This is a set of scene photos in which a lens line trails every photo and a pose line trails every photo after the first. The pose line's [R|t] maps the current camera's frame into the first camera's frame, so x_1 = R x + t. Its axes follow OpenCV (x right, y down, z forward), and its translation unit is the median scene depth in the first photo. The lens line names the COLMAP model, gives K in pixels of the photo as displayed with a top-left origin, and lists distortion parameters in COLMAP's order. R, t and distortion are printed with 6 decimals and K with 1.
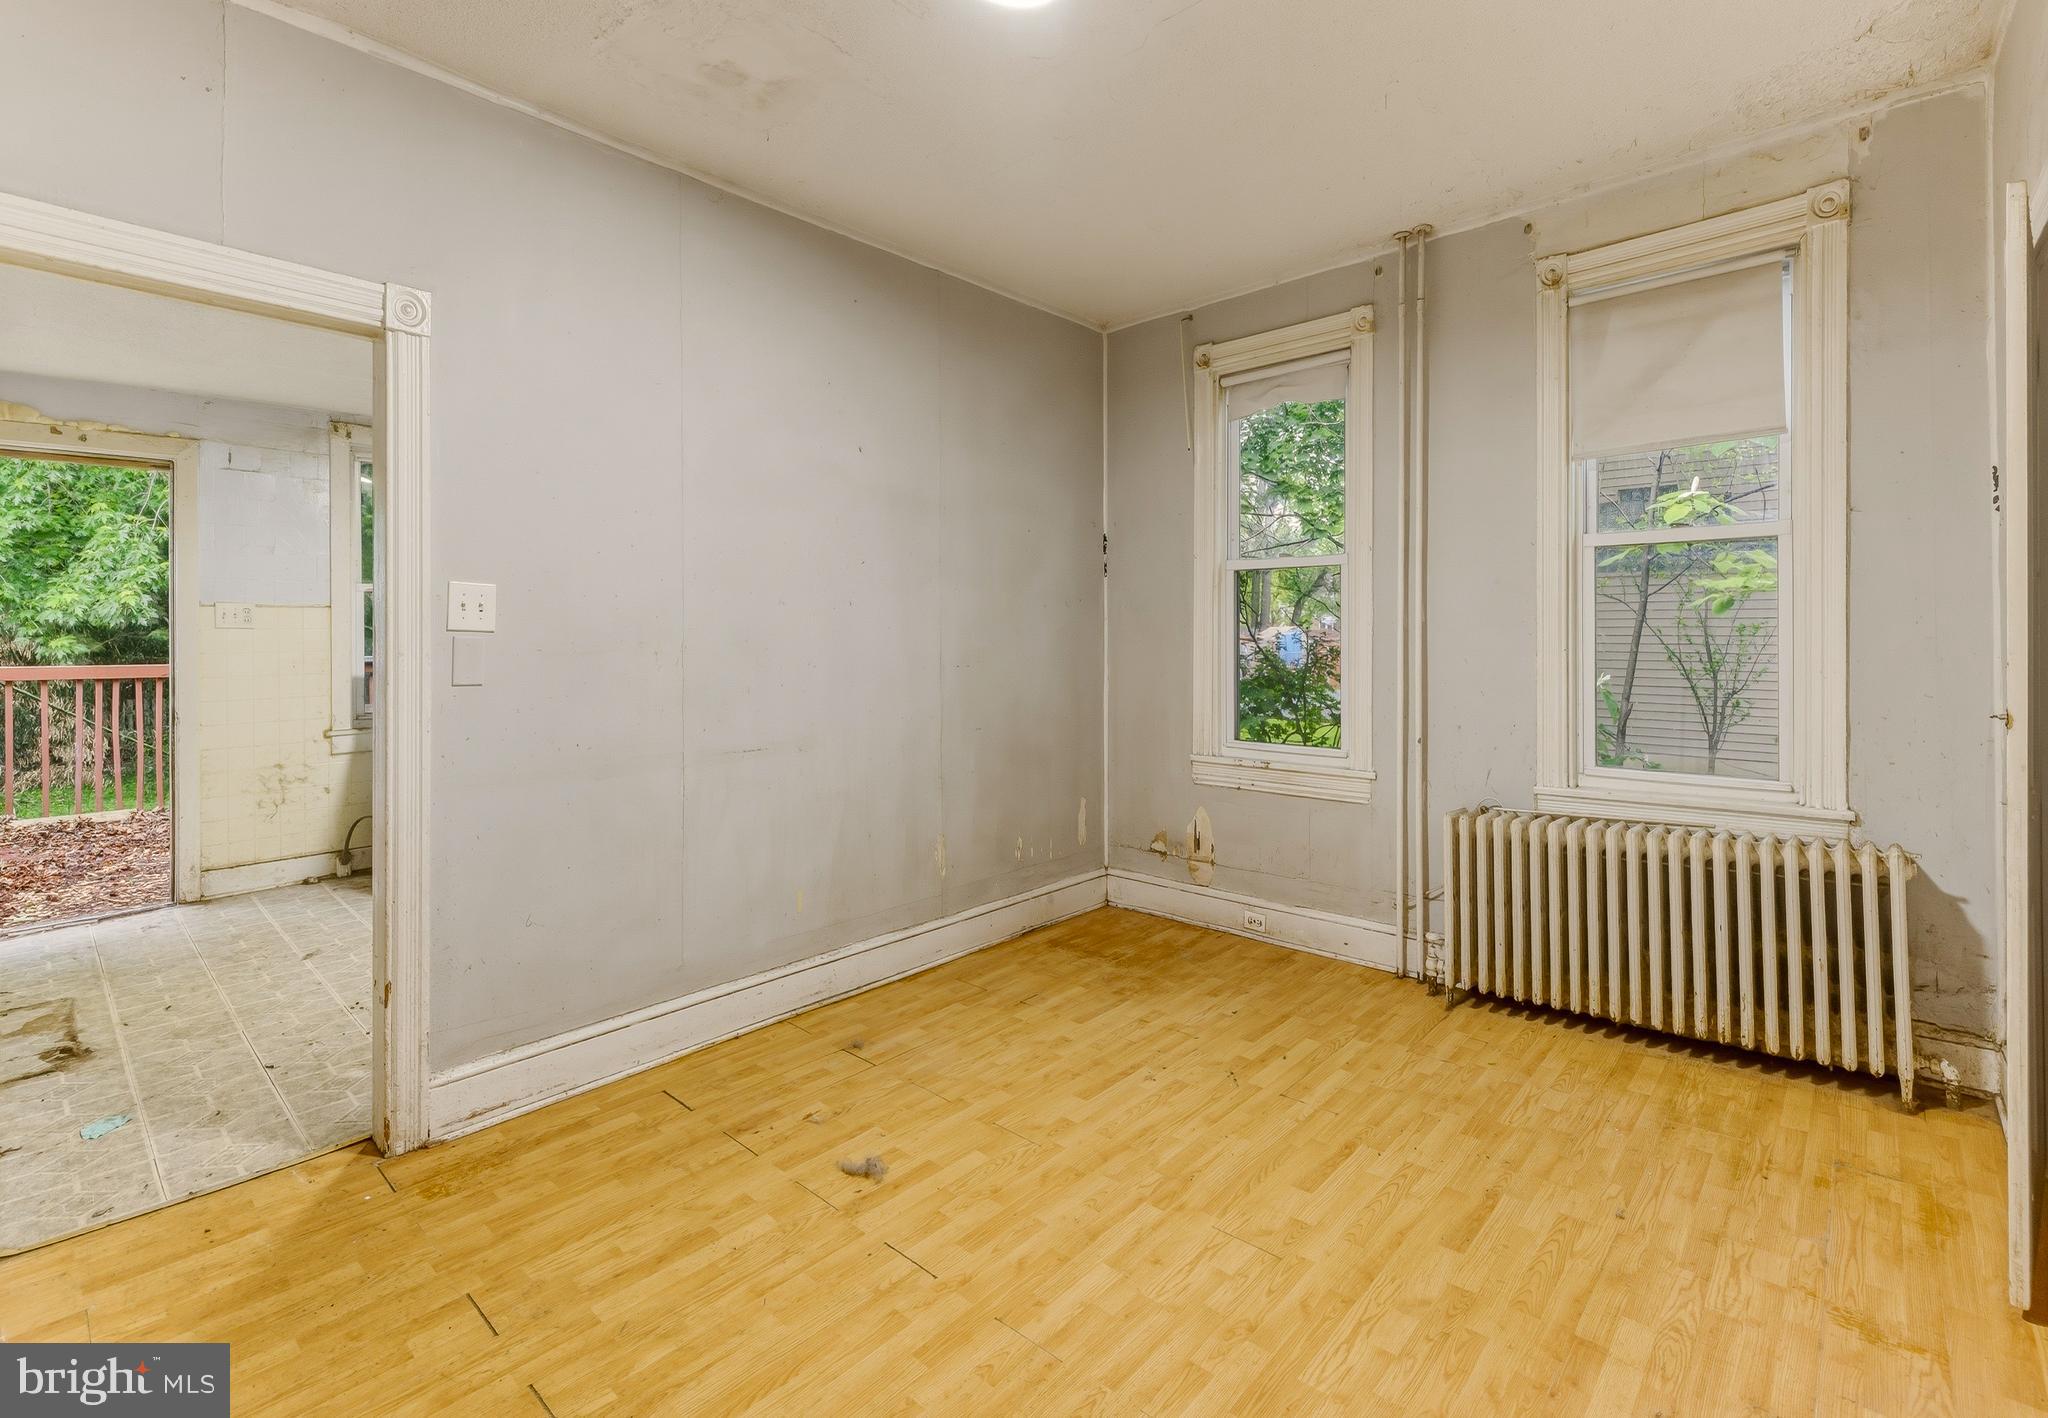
lens RADIAL K [[1037.9, 0, 1017.2], [0, 1037.9, 624.5], [0, 0, 1]] dist [-0.002195, -0.000915]
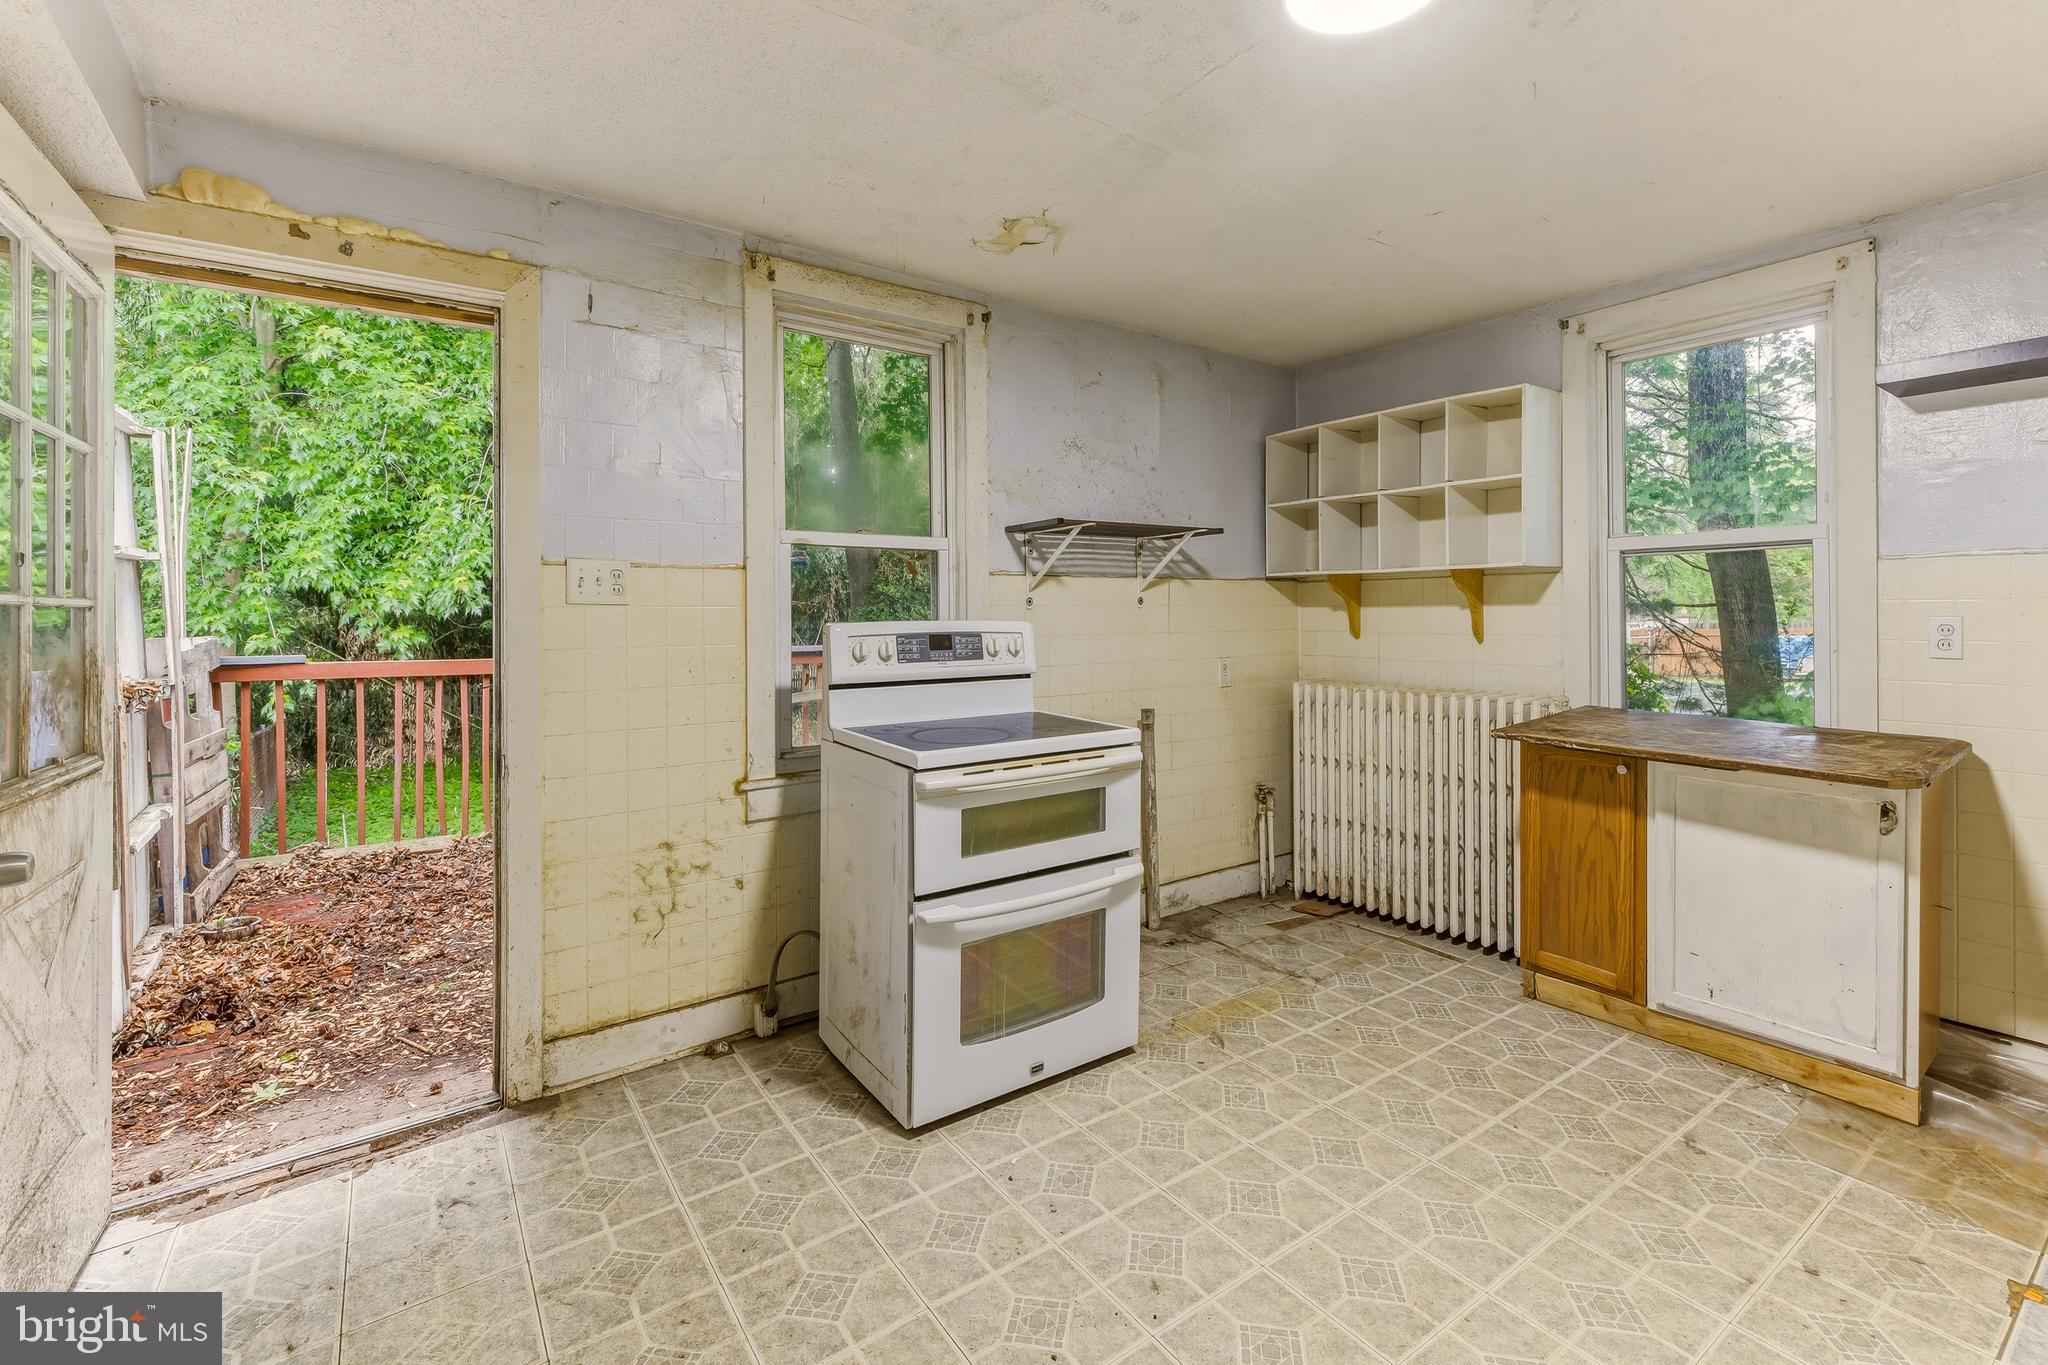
lens RADIAL K [[880.5, 0, 1029.1], [0, 880.5, 602.2], [0, 0, 1]] dist [0.000639, -0.000054]
pose [[0.989269, -0.008835, -0.145836, -0.430902], [0.006664, 0.999860, -0.015363, 0.010882], [0.145952, 0.014226, 0.989189, 0.532615]]
